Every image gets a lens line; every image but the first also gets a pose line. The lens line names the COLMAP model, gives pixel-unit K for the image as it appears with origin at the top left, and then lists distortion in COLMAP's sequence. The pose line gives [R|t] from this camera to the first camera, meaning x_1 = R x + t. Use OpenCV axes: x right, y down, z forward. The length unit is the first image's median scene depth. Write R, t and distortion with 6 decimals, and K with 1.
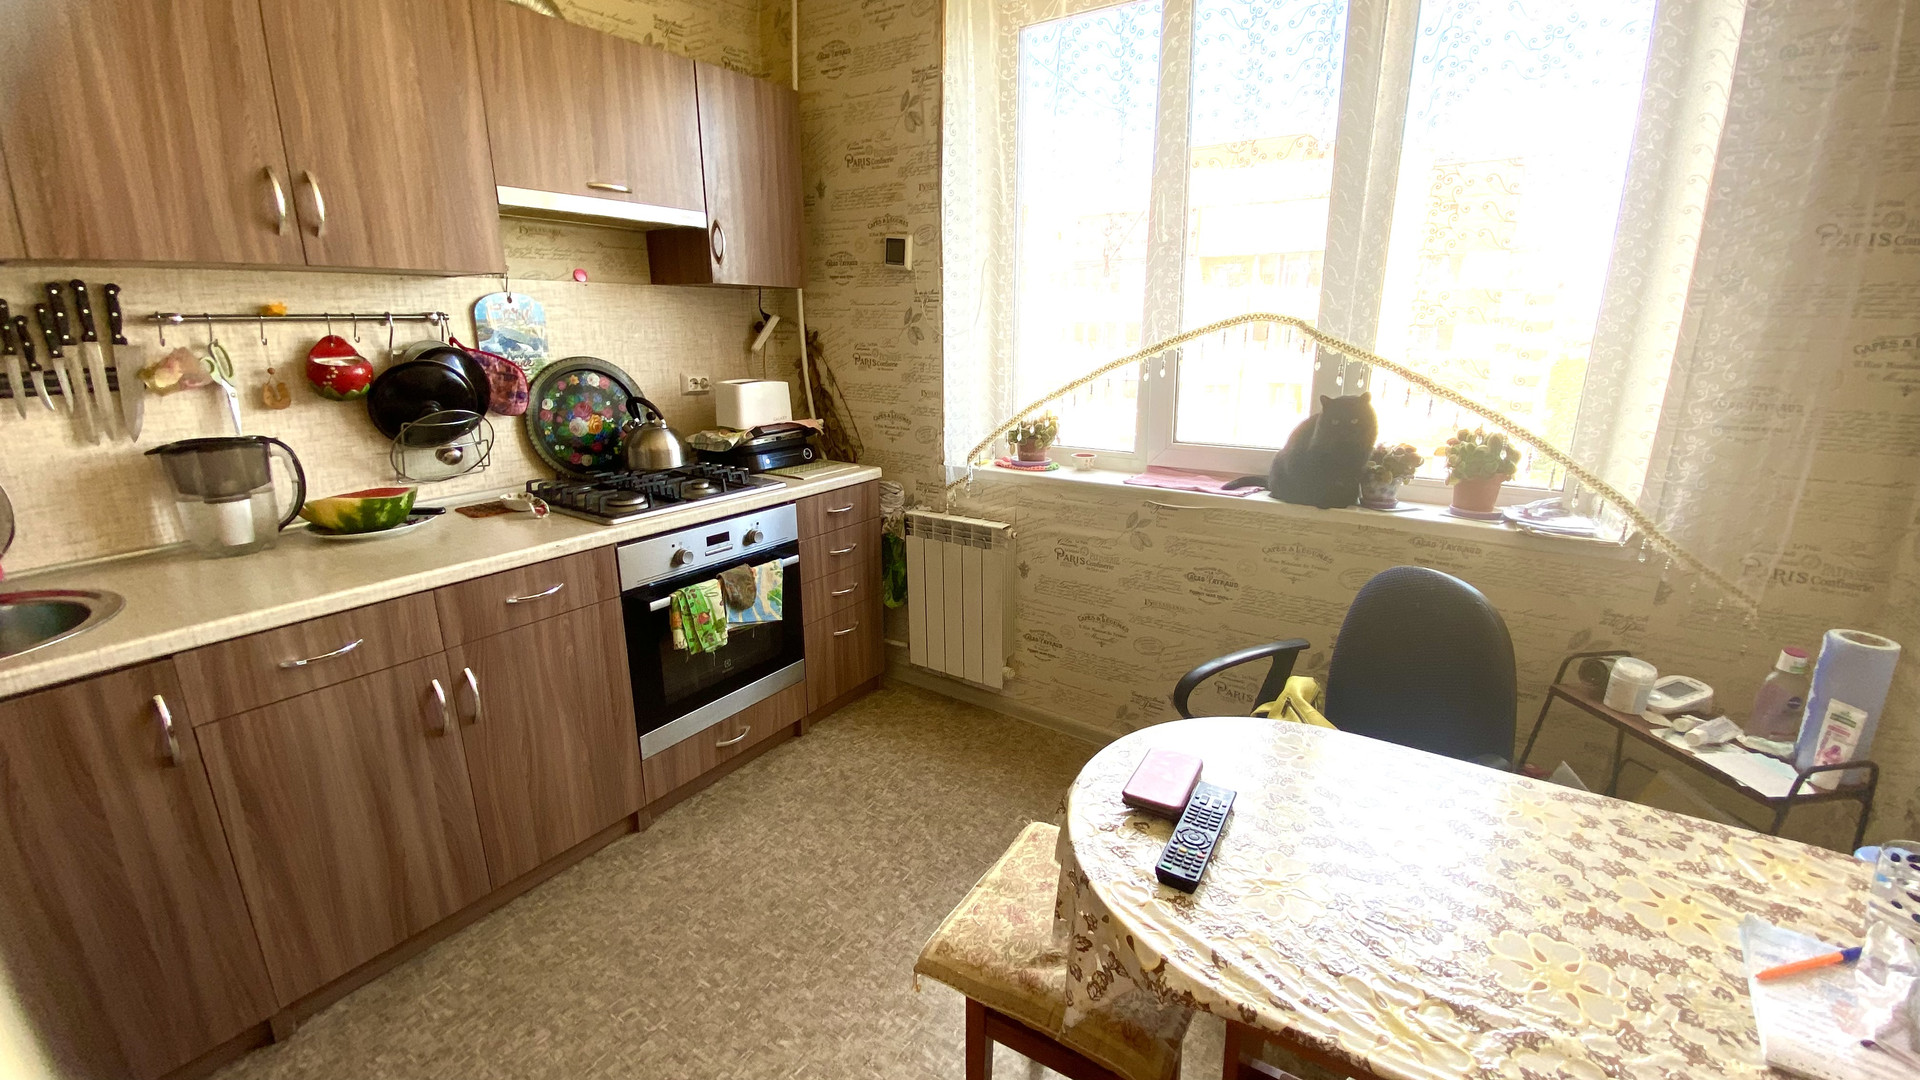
lens RADIAL K [[778.1, 0, 960.0], [0, 778.1, 540.0], [0, 0, 1]] dist [0.001336, -0.011054]
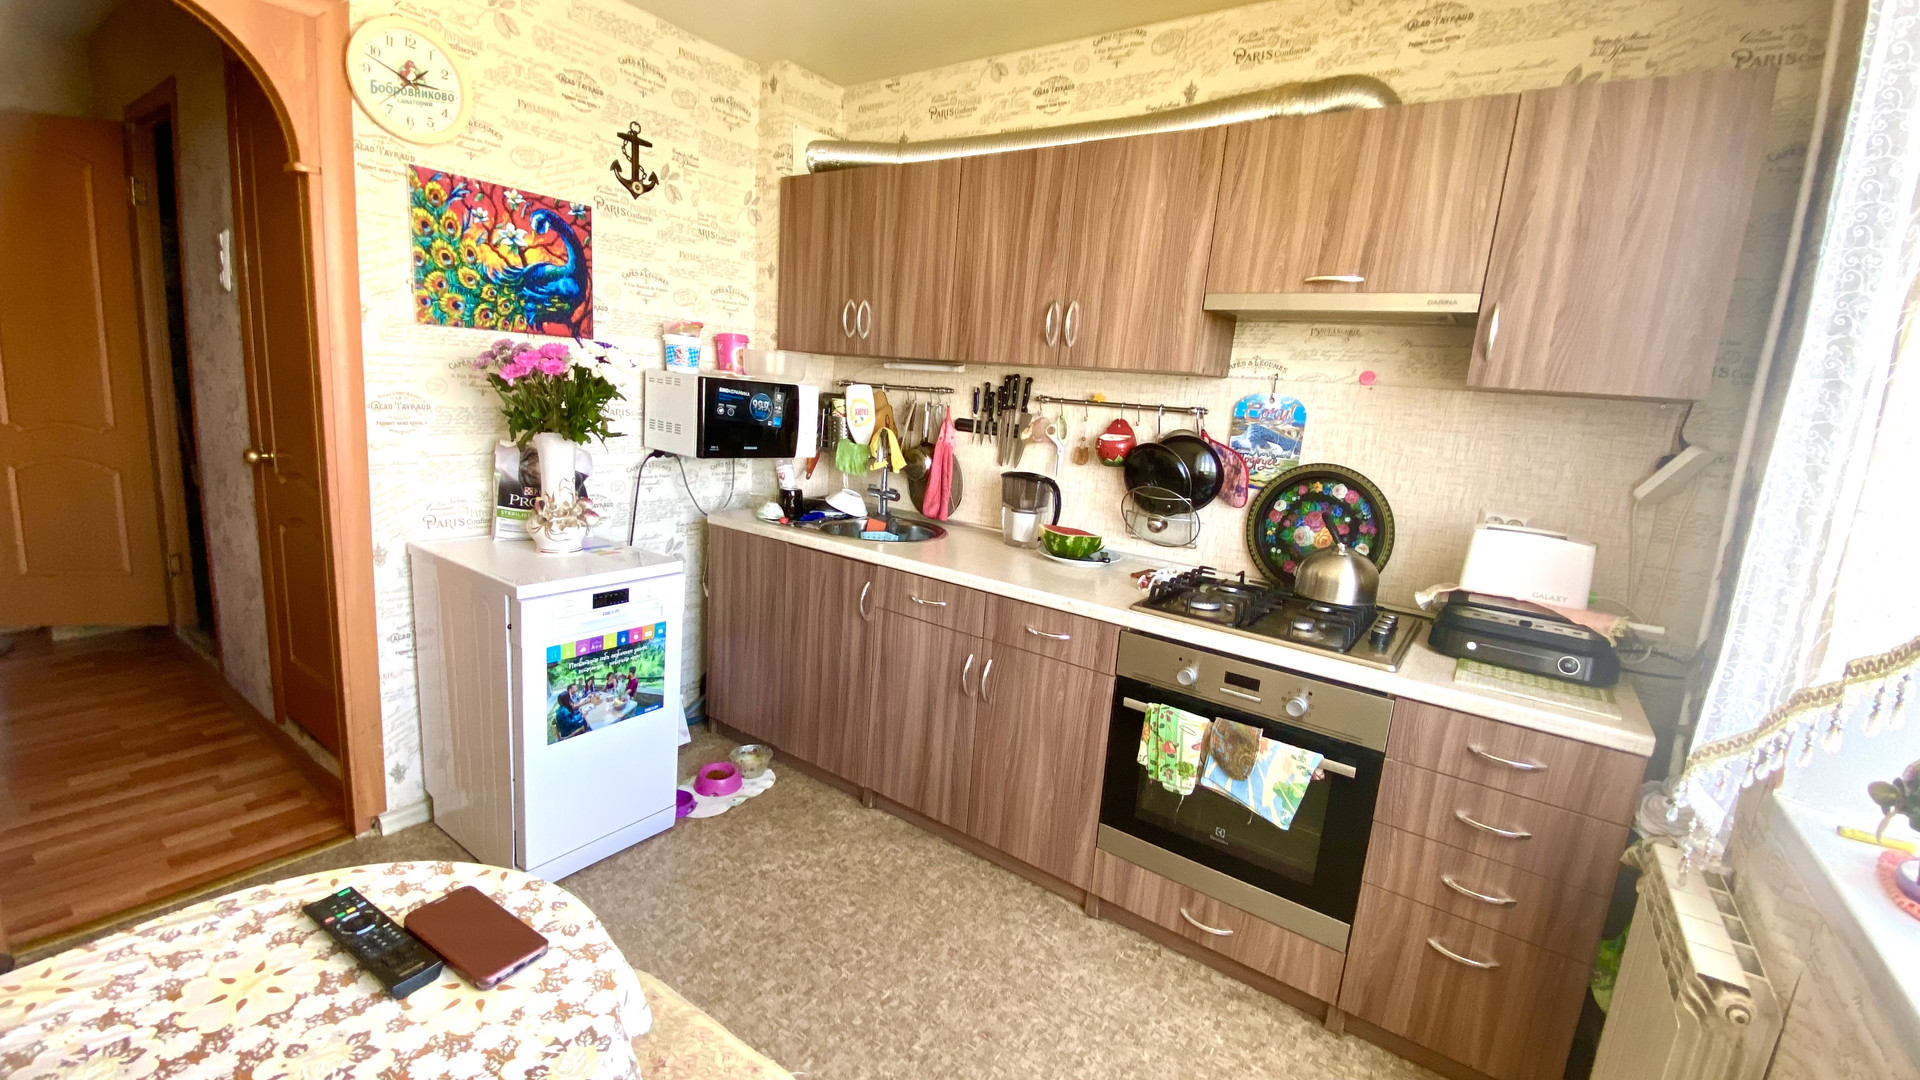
lens RADIAL K [[778.1, 0, 960.0], [0, 778.1, 540.0], [0, 0, 1]] dist [0.001336, -0.011054]
pose [[-0.023270, 0.182899, -0.982856, 0.515167], [-0.345409, 0.921109, 0.179586, -0.199949], [0.938164, 0.343666, 0.041740, 0.700052]]
